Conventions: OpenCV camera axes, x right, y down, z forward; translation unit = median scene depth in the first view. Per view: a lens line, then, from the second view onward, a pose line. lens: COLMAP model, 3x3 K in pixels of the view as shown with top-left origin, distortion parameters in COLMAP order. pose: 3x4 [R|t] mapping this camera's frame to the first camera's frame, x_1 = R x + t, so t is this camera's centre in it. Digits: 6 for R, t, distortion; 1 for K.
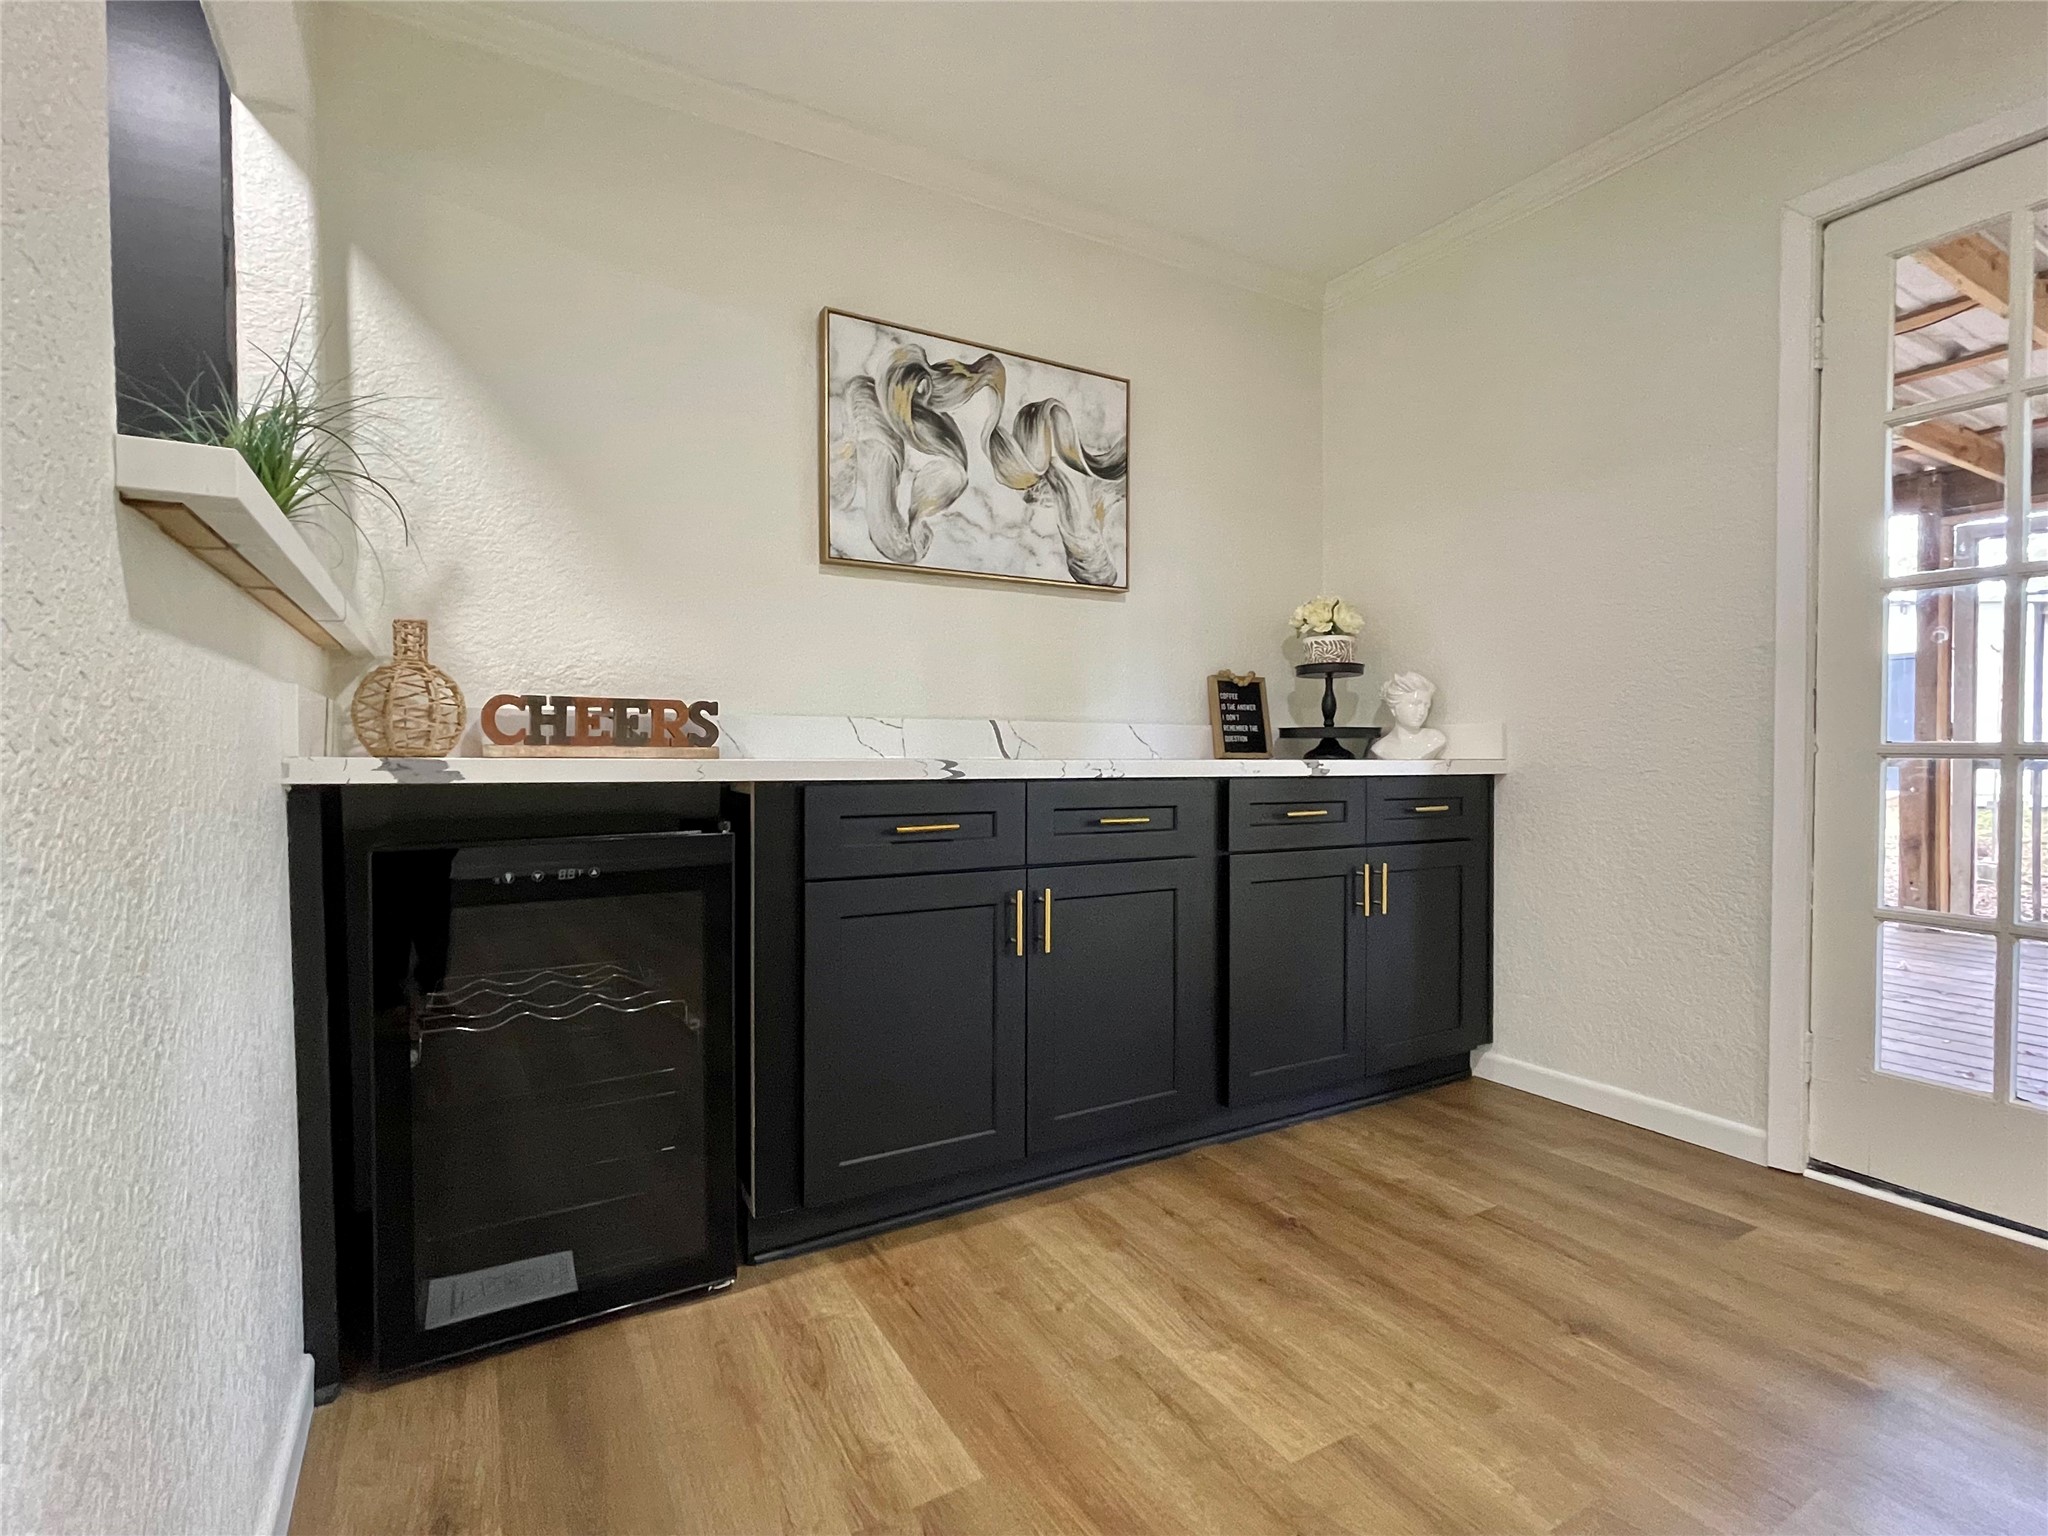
lens RADIAL K [[967.5, 0, 1021.6], [0, 967.5, 760.9], [0, 0, 1]] dist [-0.002281, -0.000795]
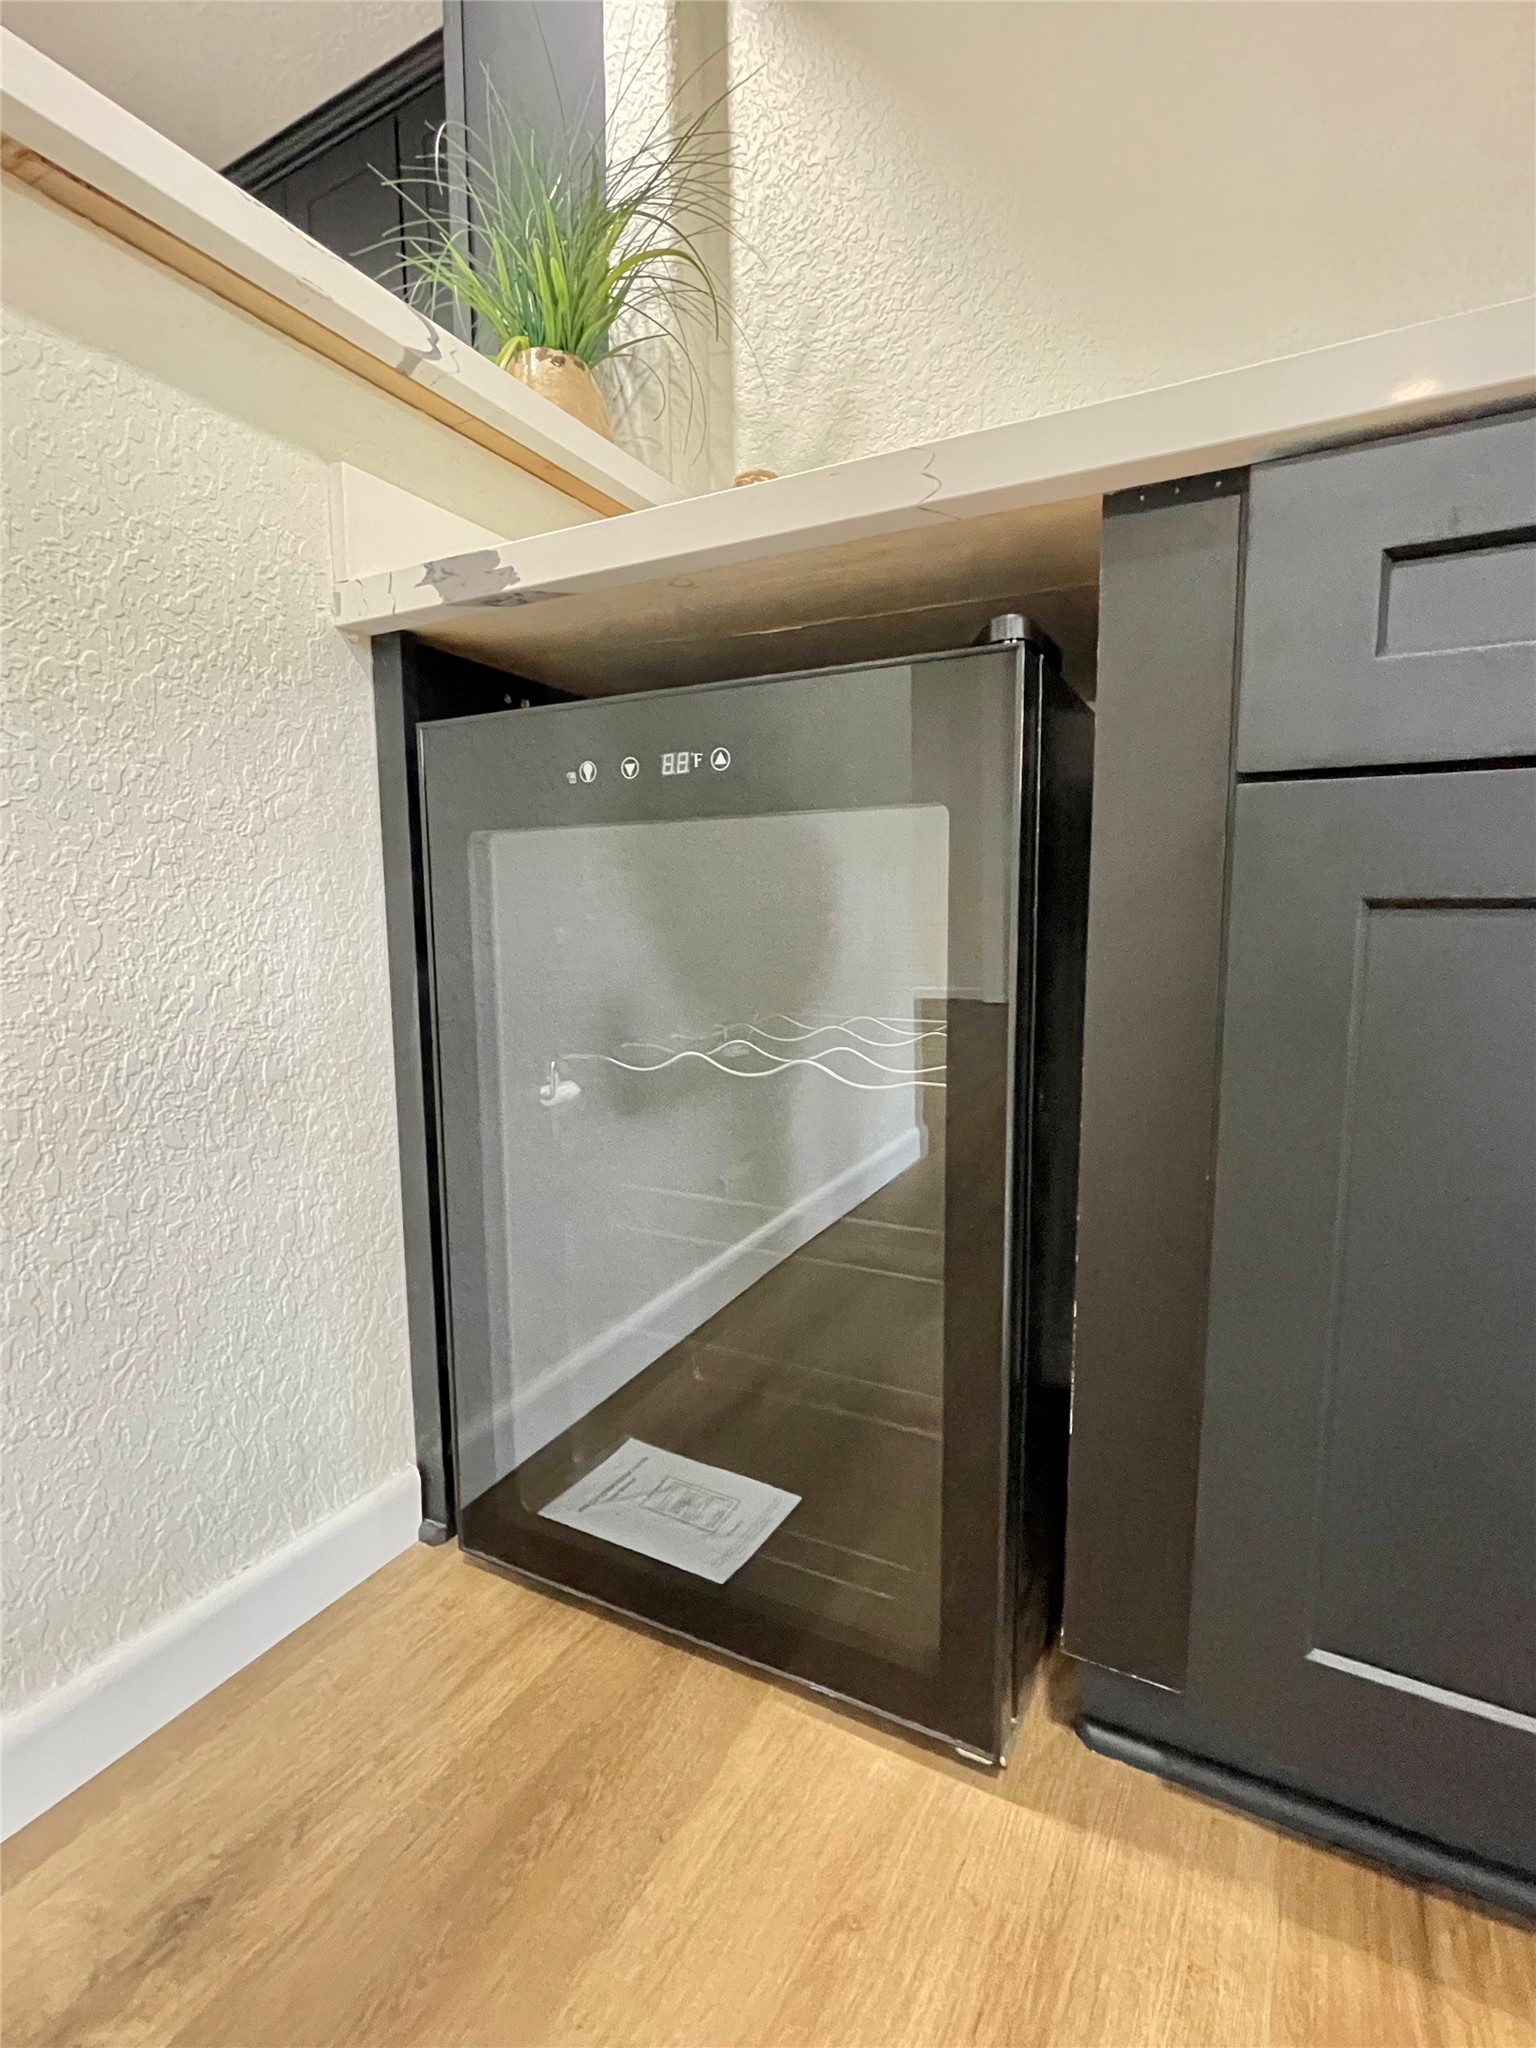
lens RADIAL K [[967.5, 0, 763.8], [0, 967.5, 1012.5], [0, 0, 1]] dist [-0.002281, -0.000795]
pose [[0.516560, 0.089781, -0.851531, -0.024039], [-0.003069, 0.994675, 0.103012, 0.170519], [0.856245, -0.050598, 0.514085, 0.705100]]
